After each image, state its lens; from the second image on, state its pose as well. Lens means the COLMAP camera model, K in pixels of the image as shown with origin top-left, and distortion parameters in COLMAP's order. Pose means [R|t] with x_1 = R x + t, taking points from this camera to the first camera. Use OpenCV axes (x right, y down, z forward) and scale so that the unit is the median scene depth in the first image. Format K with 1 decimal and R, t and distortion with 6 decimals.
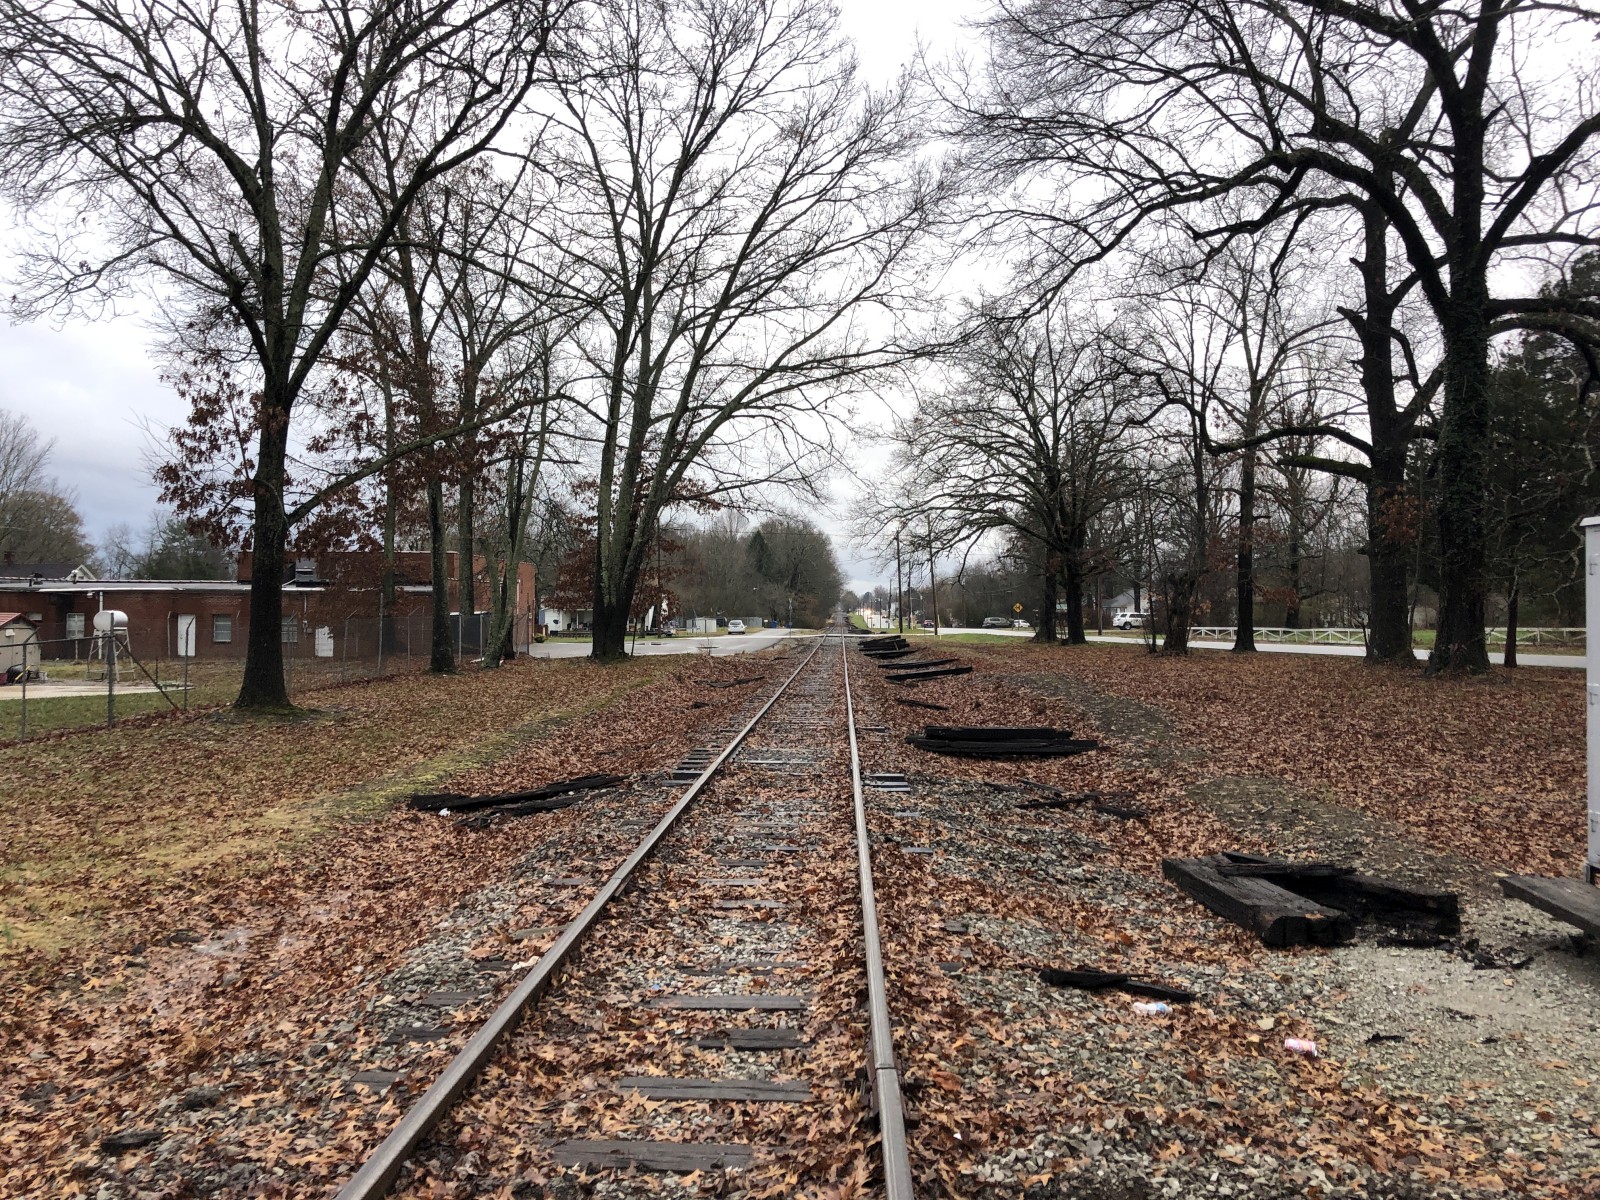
lens RADIAL K [[1290.1, 0, 796.6], [0, 1290.1, 586.8], [0, 0, 1]] dist [0.044864, -0.043390]
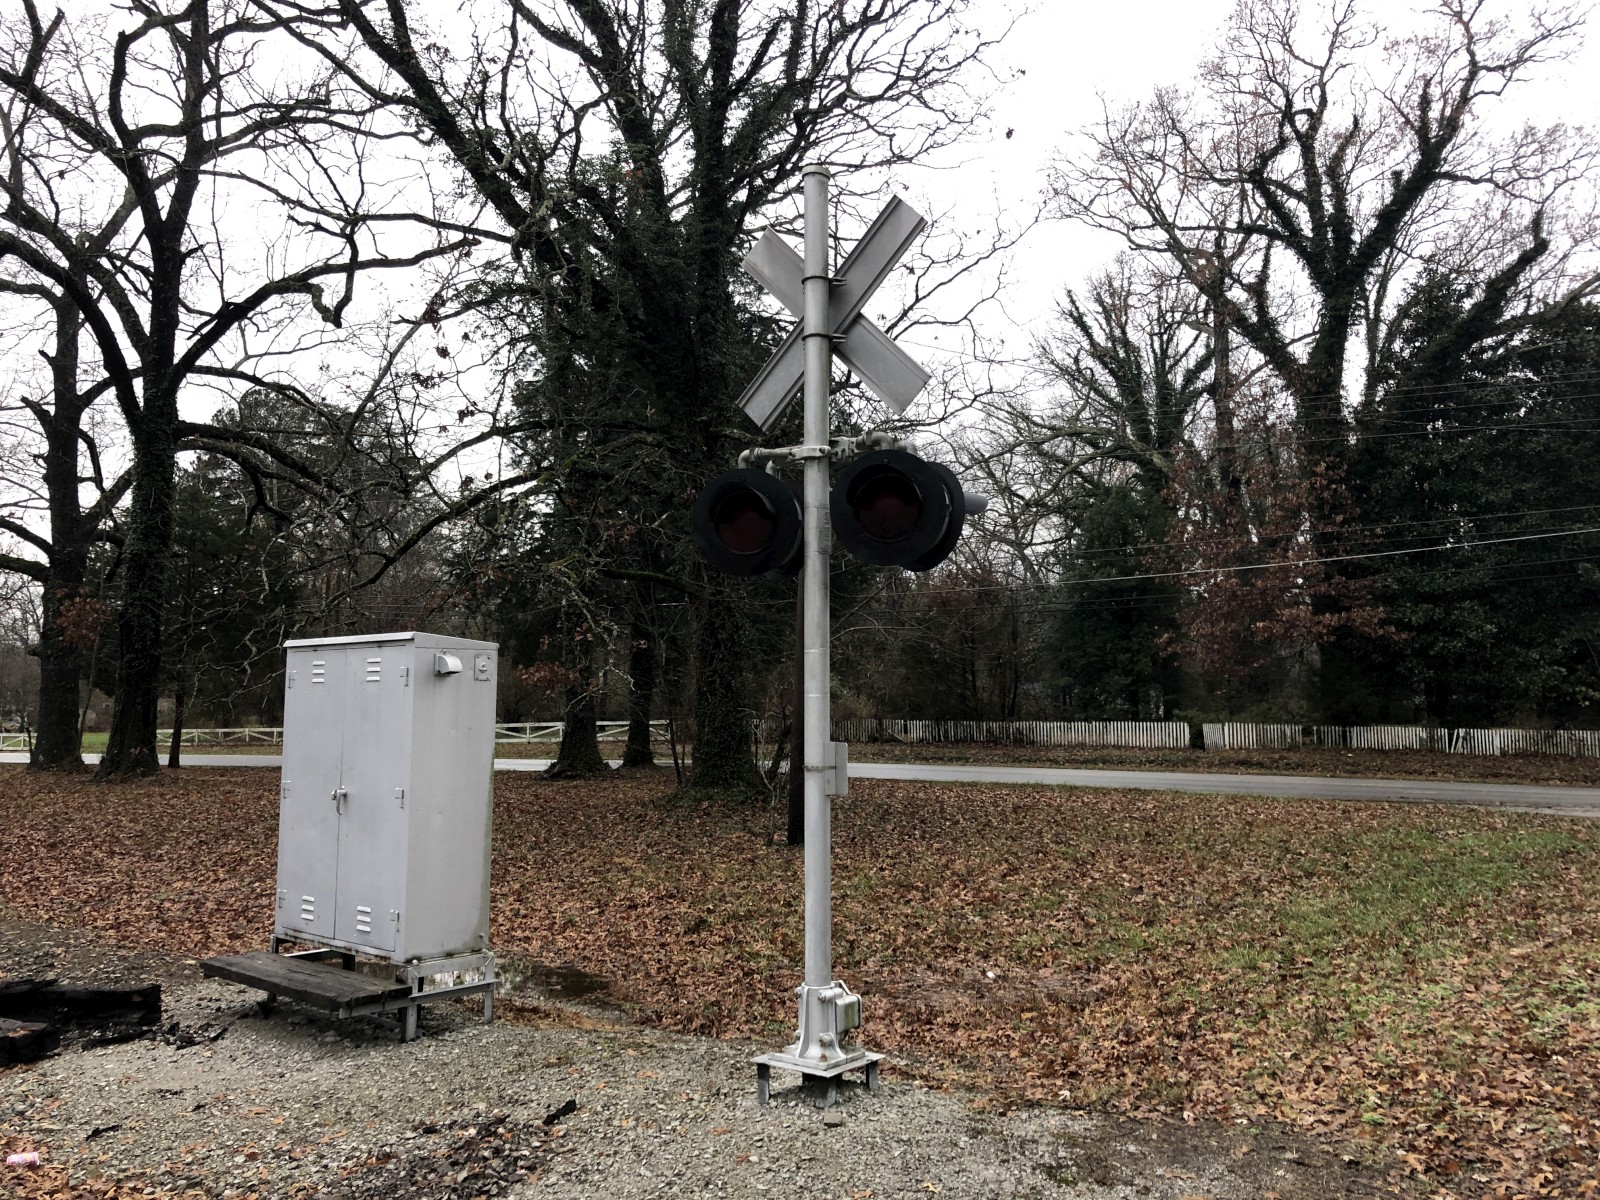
lens RADIAL K [[1290.1, 0, 798.8], [0, 1290.1, 587.8], [0, 0, 1]] dist [0.044864, -0.043390]
pose [[0.579153, 0.071950, 0.812037, -0.025722], [-0.009043, 0.996603, -0.081854, -0.001745], [-0.815168, 0.040063, 0.577837, -0.018633]]
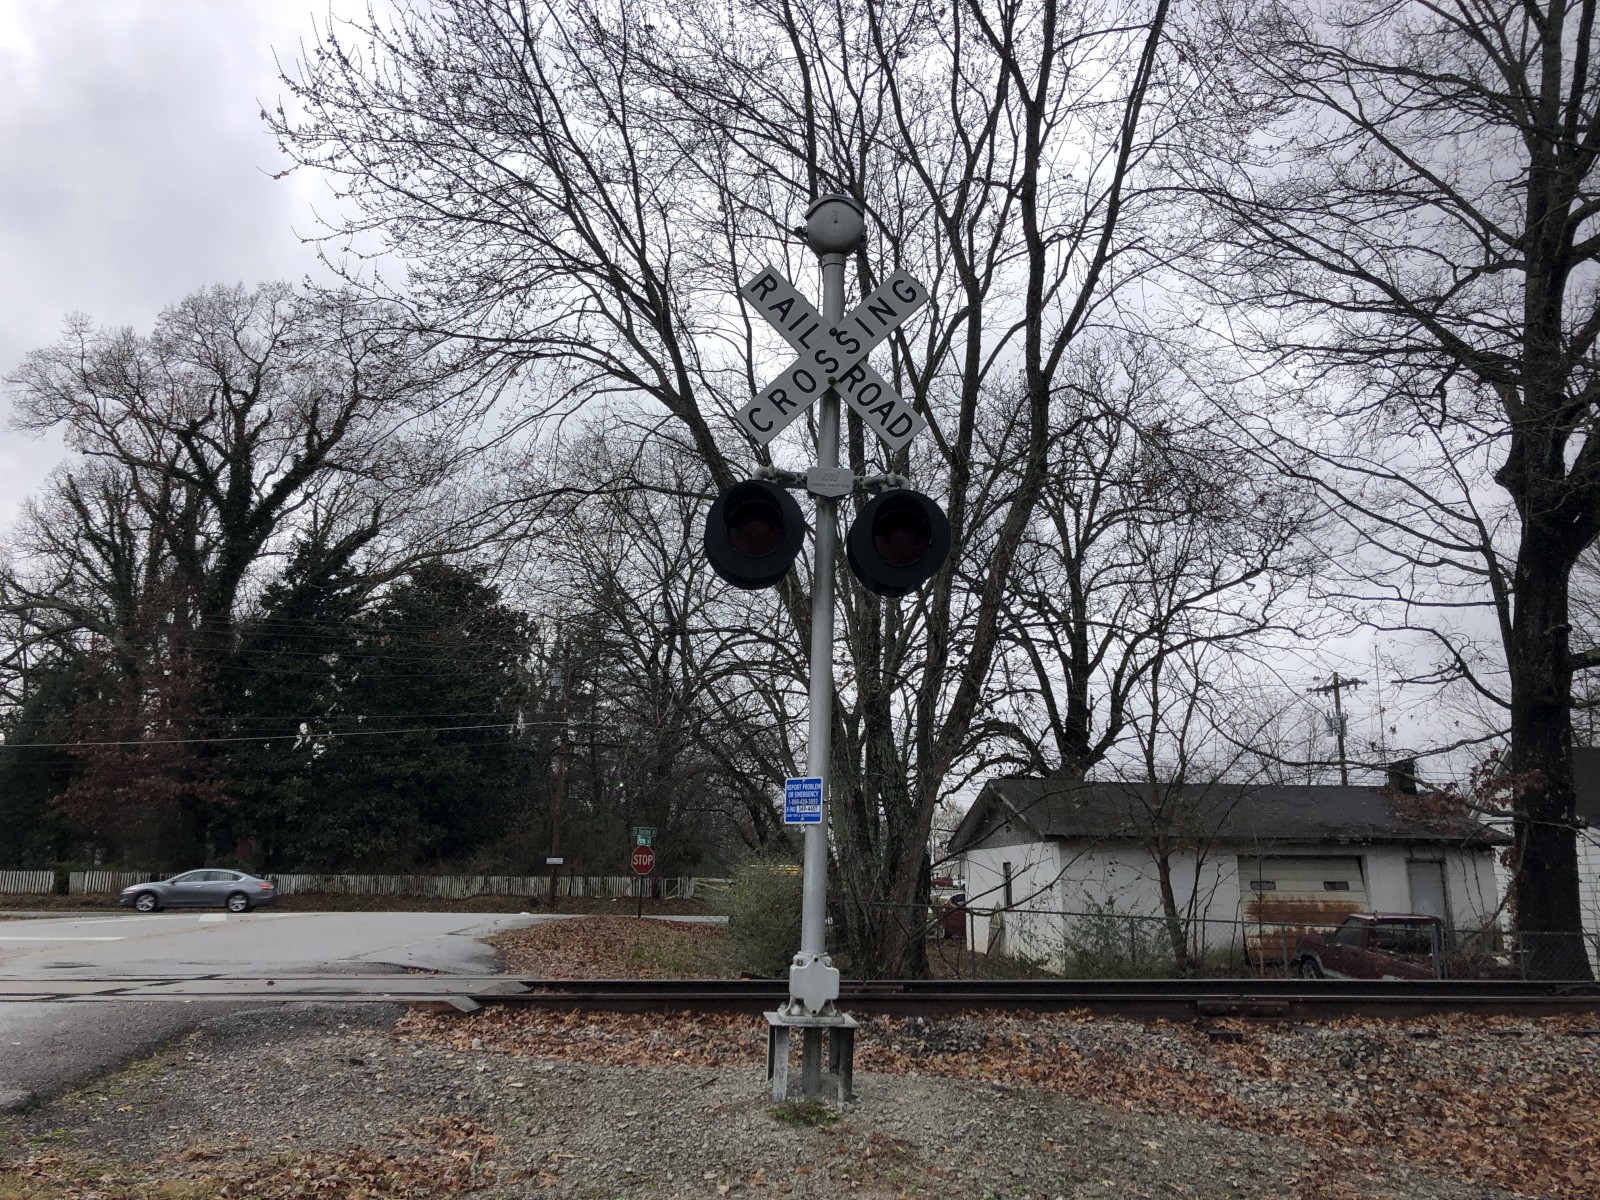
lens RADIAL K [[1290.1, 0, 802.8], [0, 1290.1, 584.1], [0, 0, 1]] dist [0.044864, -0.043390]
pose [[-0.037237, 0.220036, 0.974781, -0.390414], [-0.015040, 0.975223, -0.220710, 0.020309], [-0.999193, -0.022879, -0.033005, -0.449523]]
